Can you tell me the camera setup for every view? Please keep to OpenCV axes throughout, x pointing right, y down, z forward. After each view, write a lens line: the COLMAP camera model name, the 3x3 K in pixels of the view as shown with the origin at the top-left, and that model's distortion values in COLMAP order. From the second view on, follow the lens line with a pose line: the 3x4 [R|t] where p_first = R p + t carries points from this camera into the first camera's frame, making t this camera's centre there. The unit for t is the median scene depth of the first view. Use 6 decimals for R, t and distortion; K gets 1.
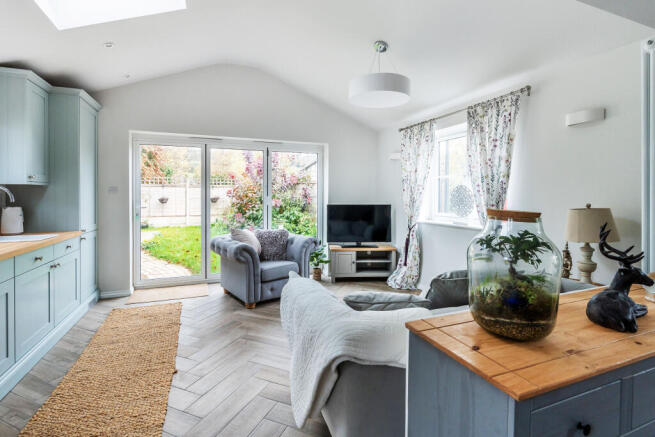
lens RADIAL K [[304.2, 0, 315.8], [0, 304.2, 197.5], [0, 0, 1]] dist [0.000655, 0.000021]
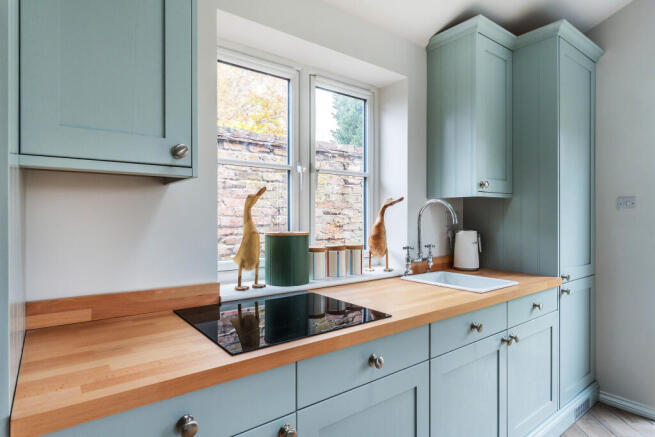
lens RADIAL K [[363.8, 0, 327.5], [0, 363.8, 218.5], [0, 0, 1]] dist [0.000142, 0.000239]
pose [[0.287822, 0.004223, -0.957675, -0.272451], [-0.001393, 0.999991, 0.003991, 0.000176], [0.957683, 0.000185, 0.287825, 0.422456]]
